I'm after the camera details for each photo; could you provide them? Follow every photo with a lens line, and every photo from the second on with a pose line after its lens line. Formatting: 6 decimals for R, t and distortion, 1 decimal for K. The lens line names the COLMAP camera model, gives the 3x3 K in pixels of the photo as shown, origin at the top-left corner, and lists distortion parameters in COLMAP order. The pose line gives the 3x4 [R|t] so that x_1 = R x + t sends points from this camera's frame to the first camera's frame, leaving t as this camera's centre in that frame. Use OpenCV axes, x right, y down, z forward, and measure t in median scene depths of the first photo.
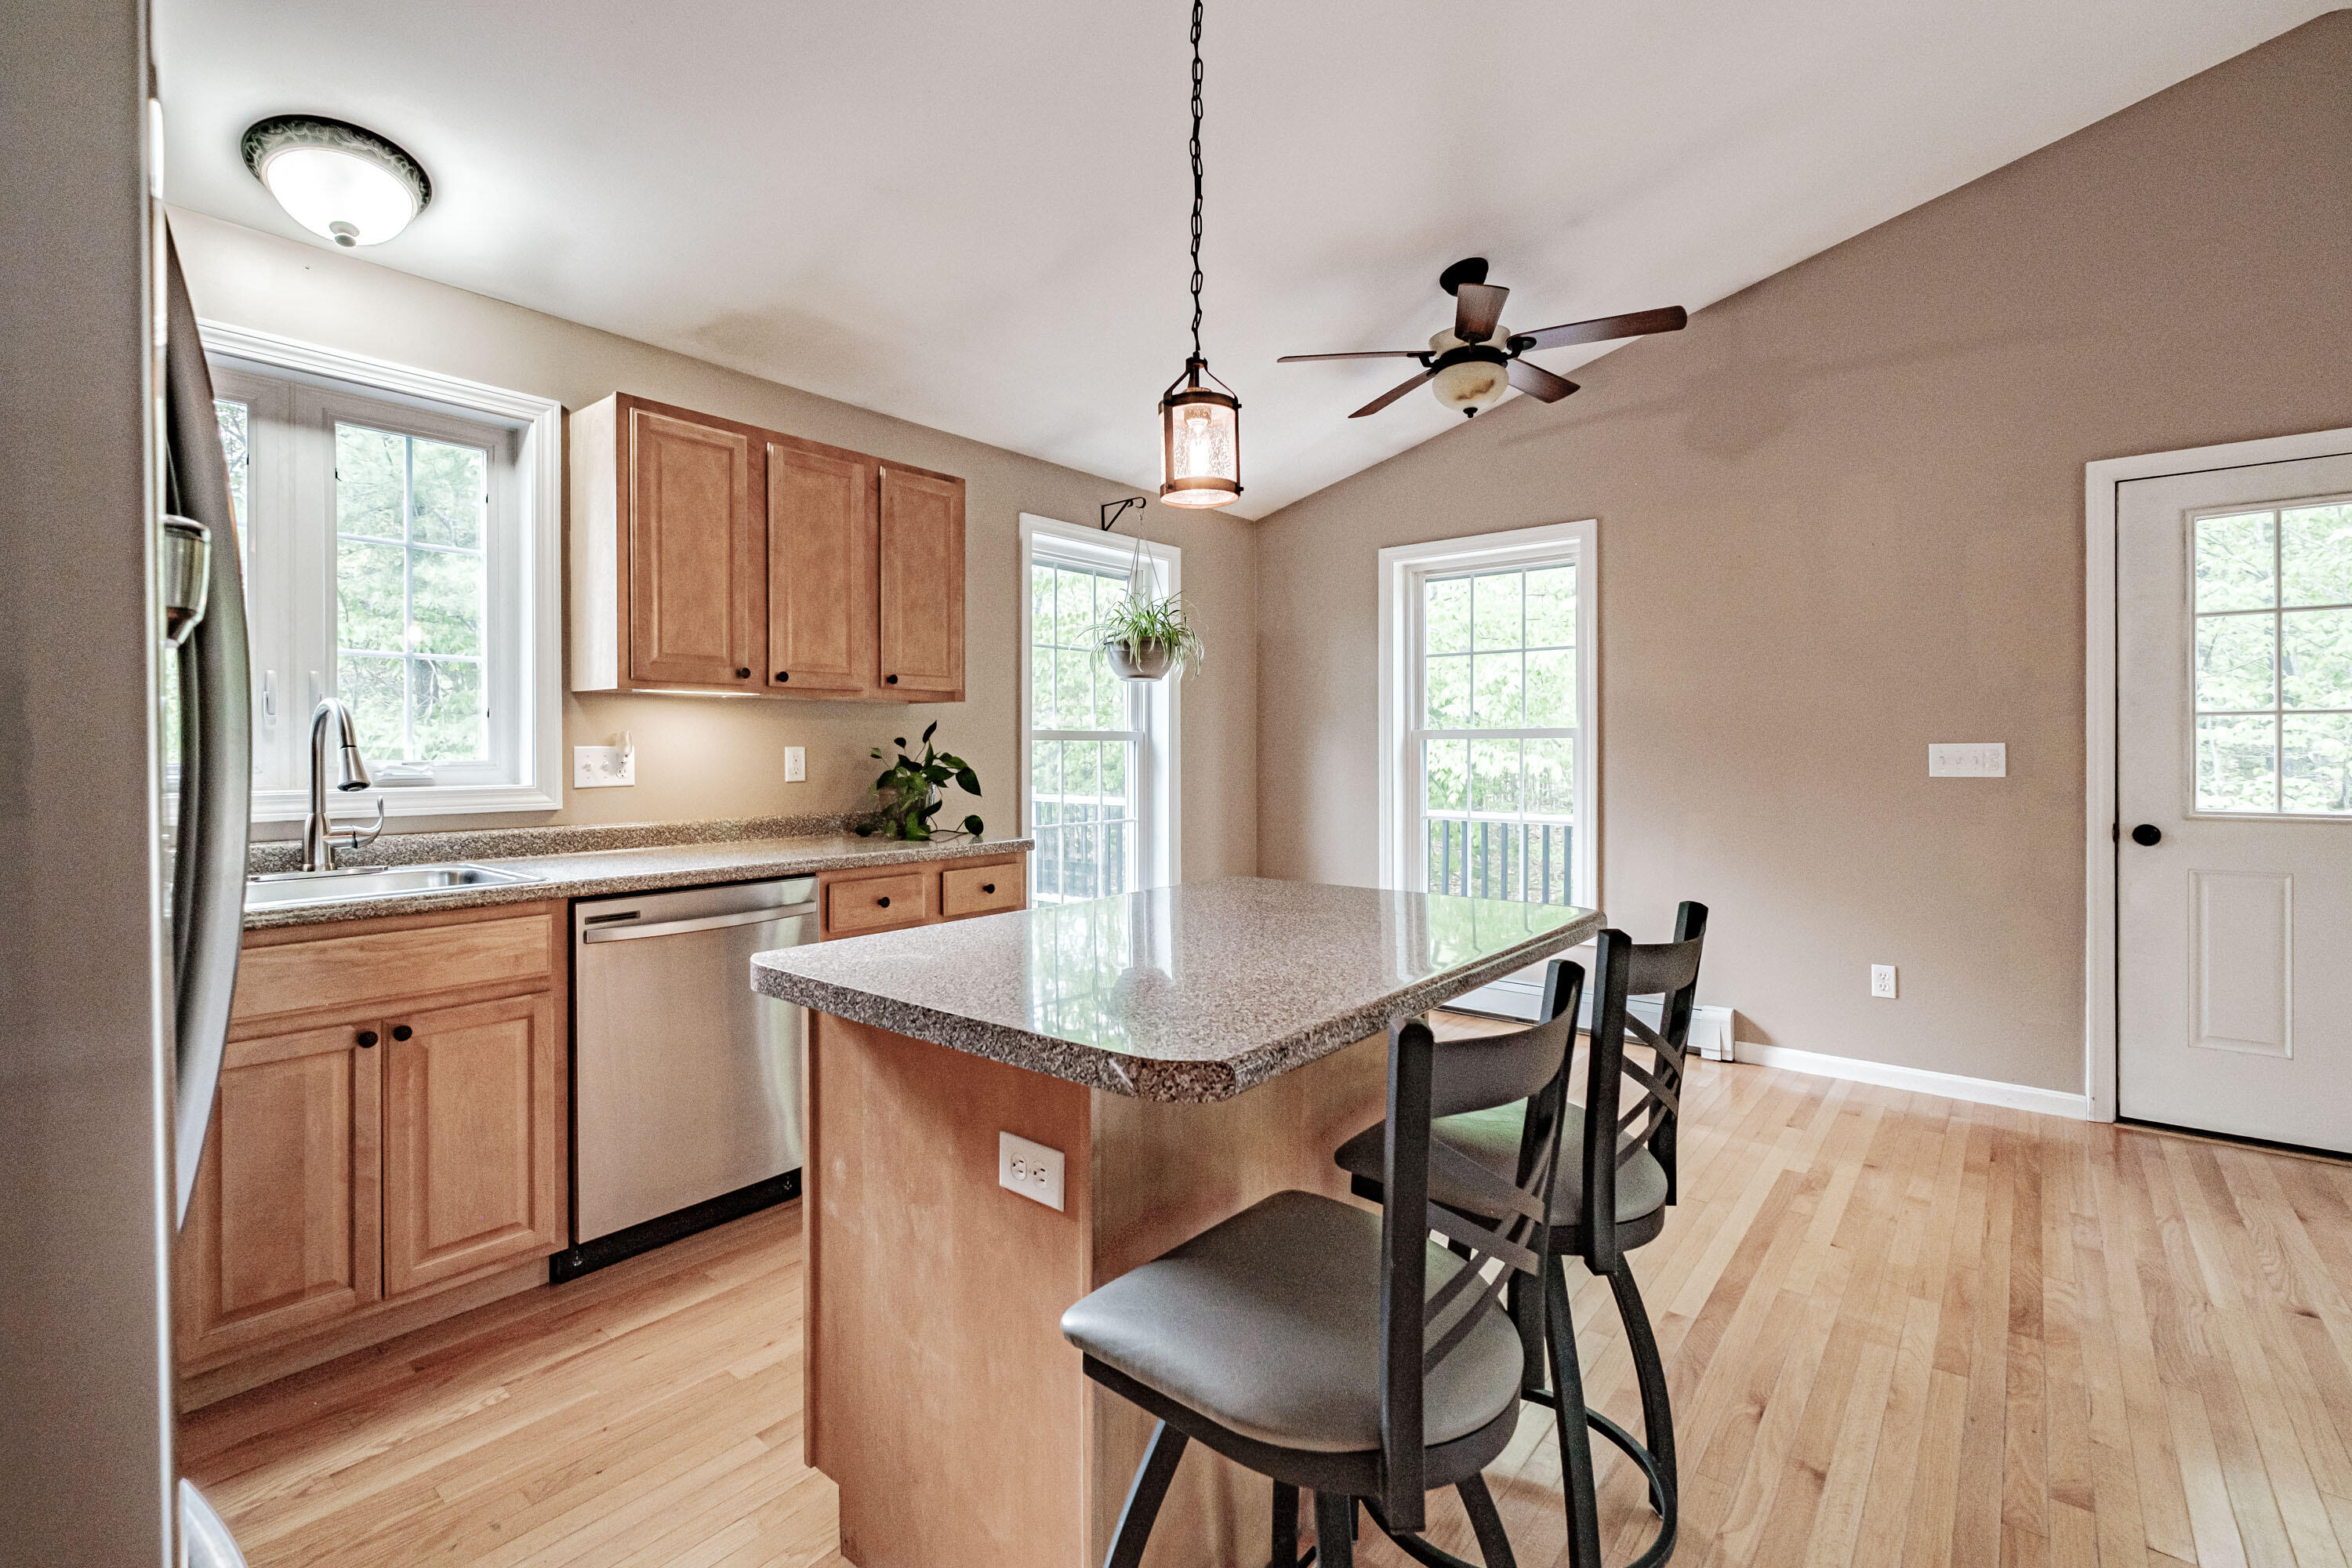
lens RADIAL K [[1038.1, 0, 1175.7], [0, 1038.1, 750.0], [0, 0, 1]] dist [-0.000600, -0.000048]
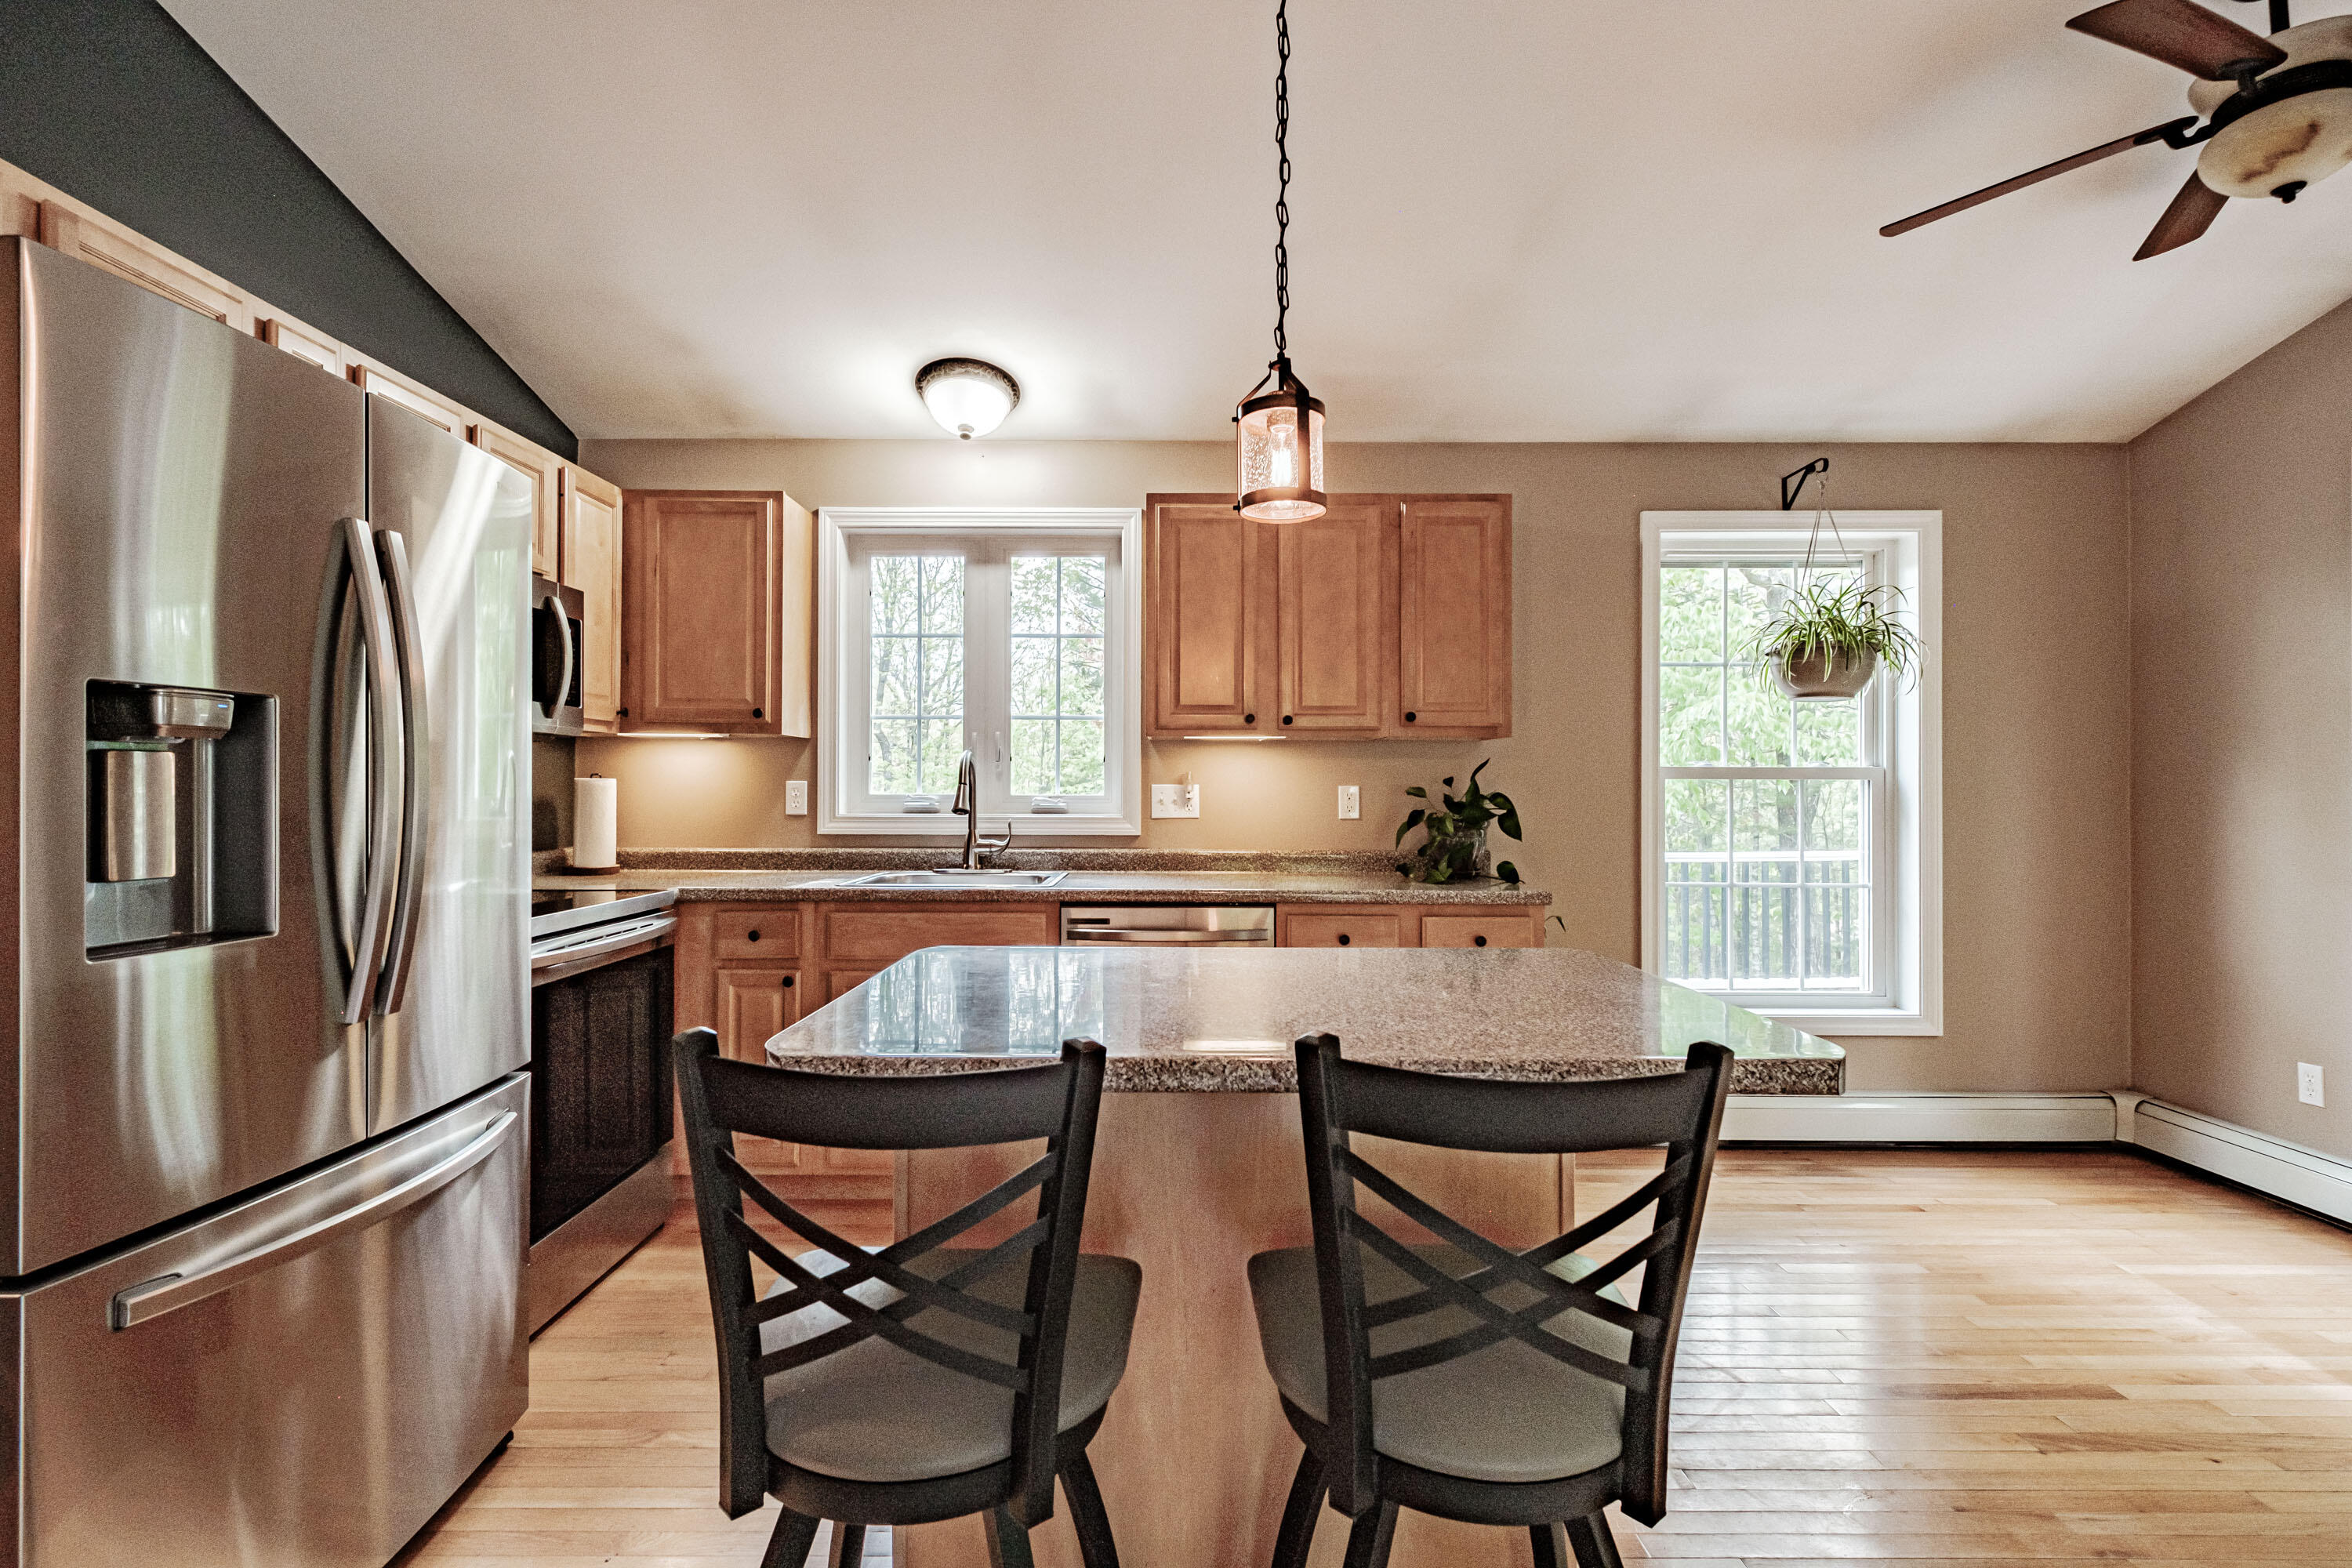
lens RADIAL K [[1085.8, 0, 1176.0], [0, 1085.8, 784.0], [0, 0, 1]] dist [0.000641, -0.008759]
pose [[0.629962, 0.001026, -0.776625, 0.396904], [-0.005726, 0.999978, -0.003323, -0.000146], [0.776605, 0.006540, 0.629954, 0.189807]]
